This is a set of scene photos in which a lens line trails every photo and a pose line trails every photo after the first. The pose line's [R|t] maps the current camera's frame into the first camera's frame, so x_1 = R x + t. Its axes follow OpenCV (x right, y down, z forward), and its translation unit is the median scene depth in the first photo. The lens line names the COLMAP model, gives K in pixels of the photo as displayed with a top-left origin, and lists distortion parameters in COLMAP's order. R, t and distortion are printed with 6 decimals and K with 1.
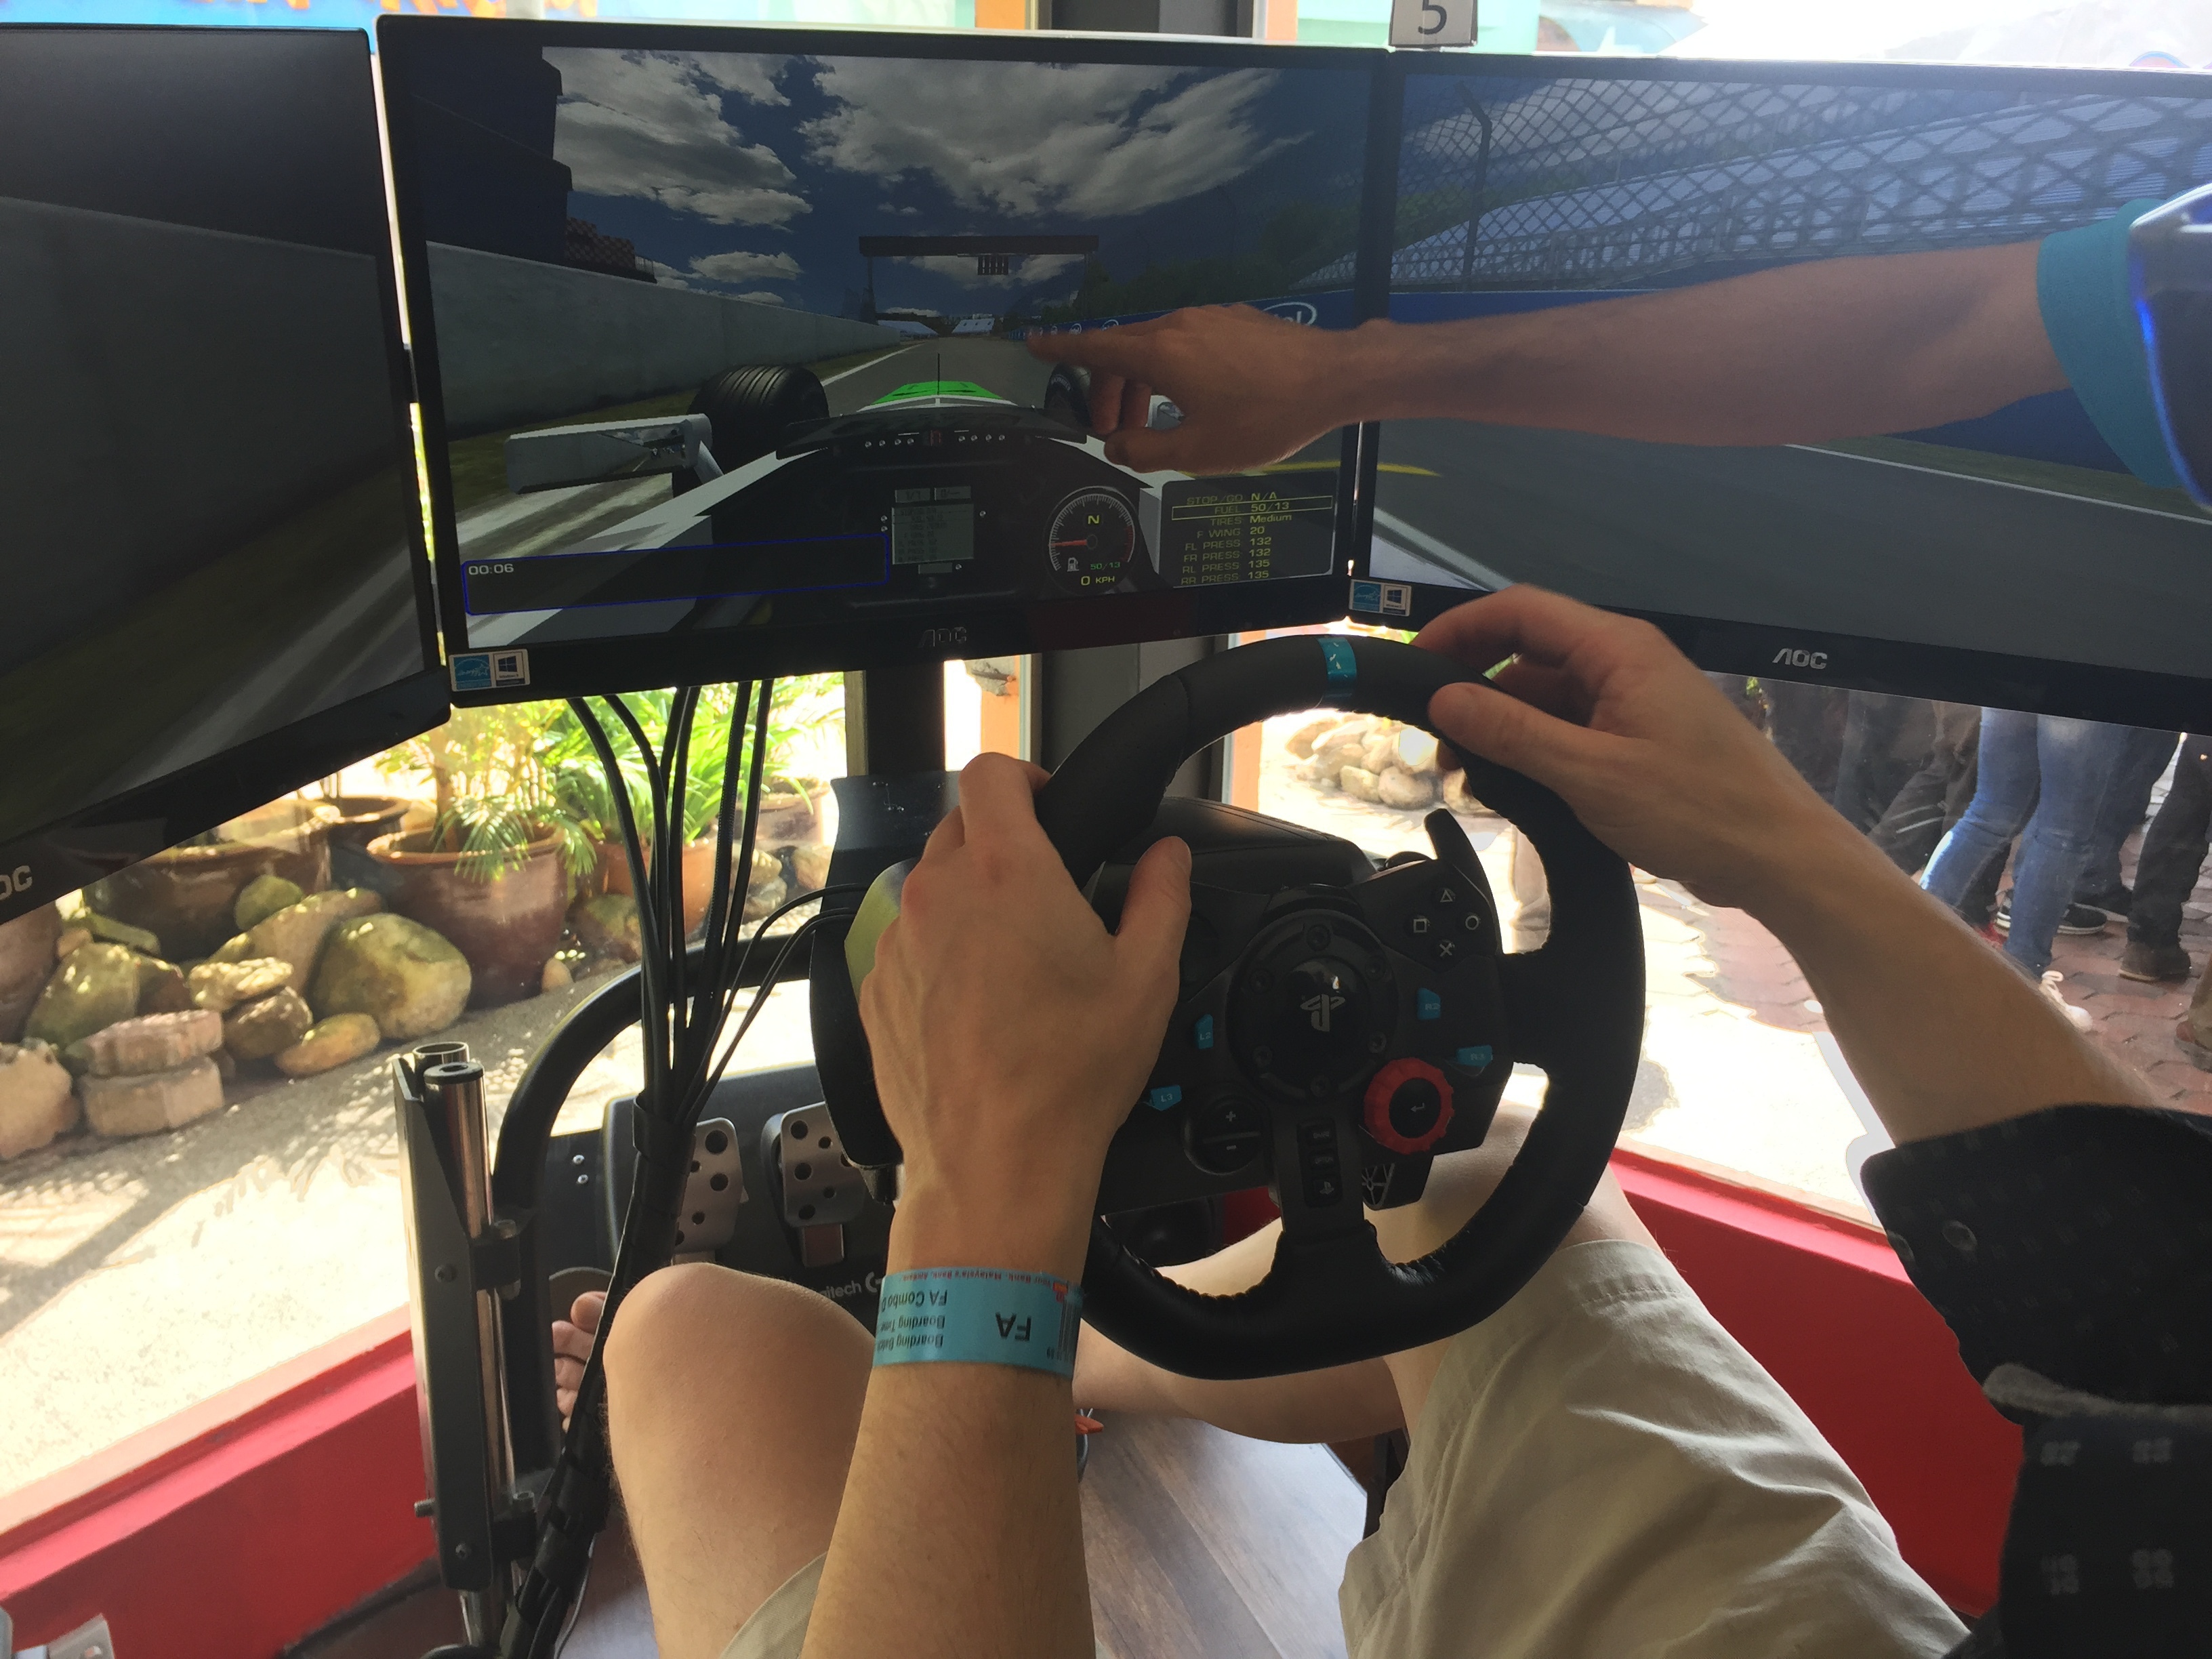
lens RADIAL K [[1853.7, 0, 1106.0], [0, 1853.7, 829.5], [0, 0, 1]] dist [0.069259, -0.092311]
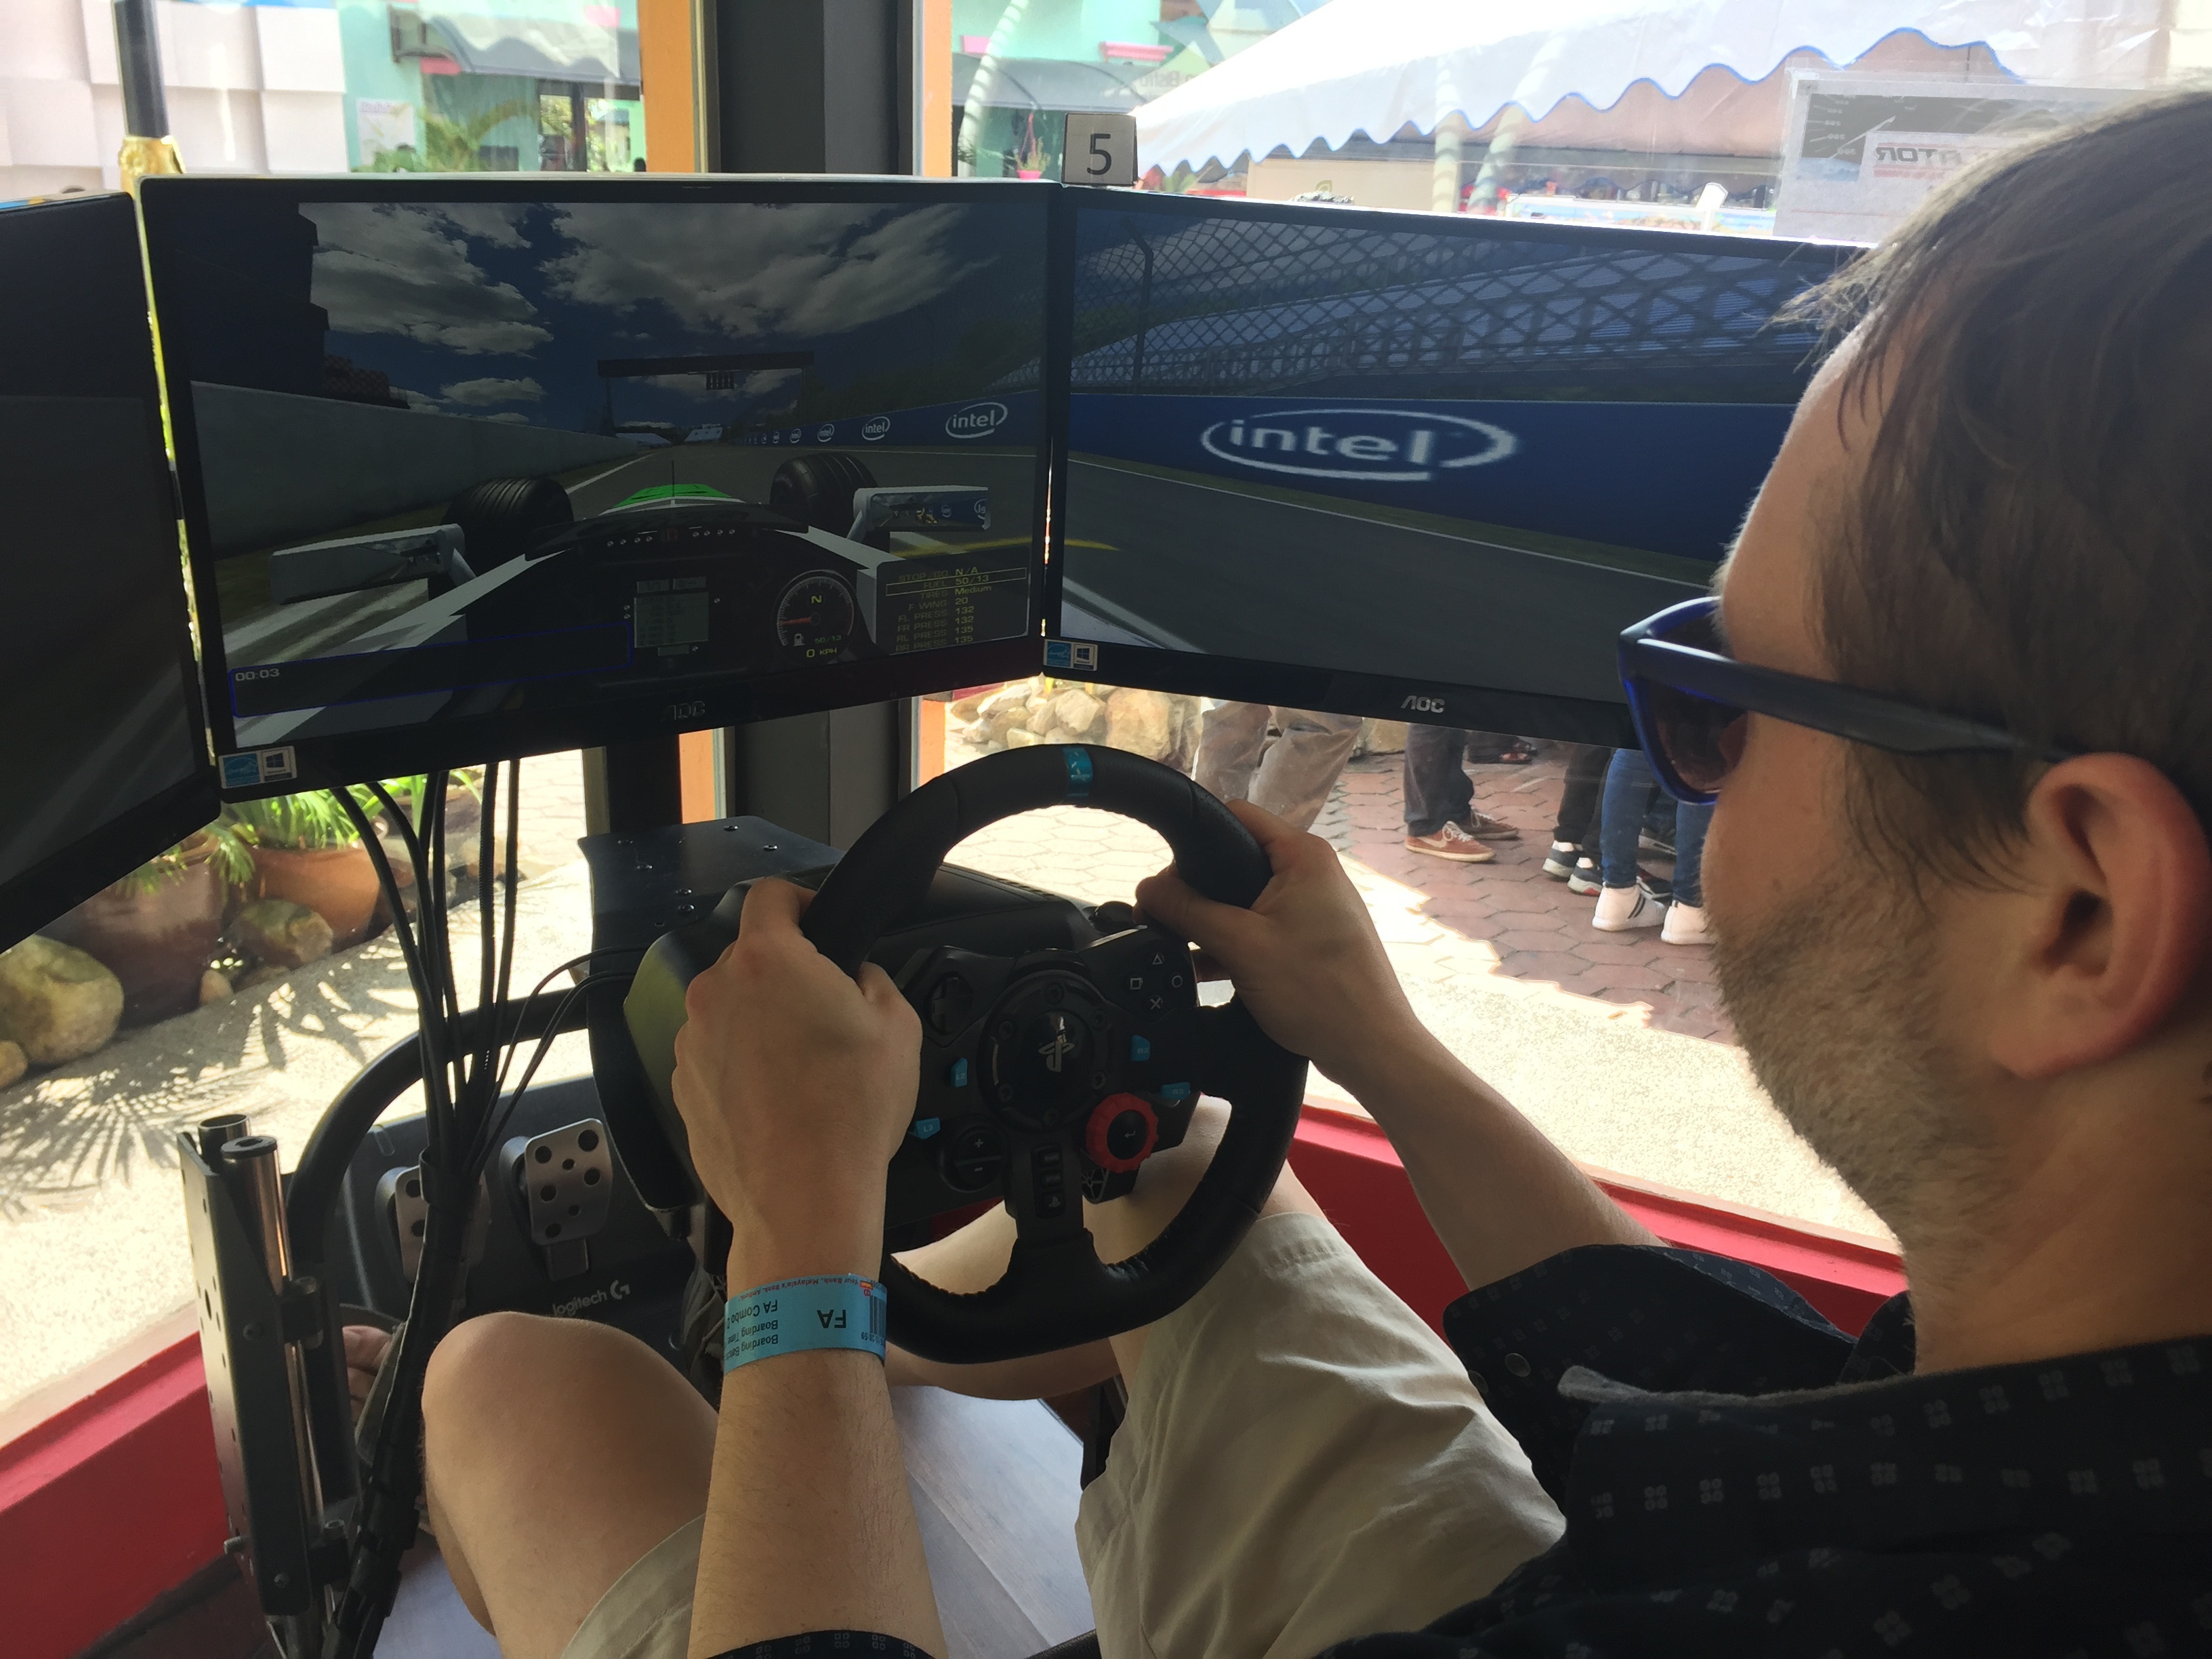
lens RADIAL K [[1878.0, 0, 1106.0], [0, 1878.0, 829.5], [0, 0, 1]] dist [0.089866, -0.123768]
pose [[0.982774, -0.041935, 0.179989, -0.048990], [0.035978, 0.998695, 0.036239, -0.069520], [-0.181273, -0.029139, 0.983001, -0.155462]]
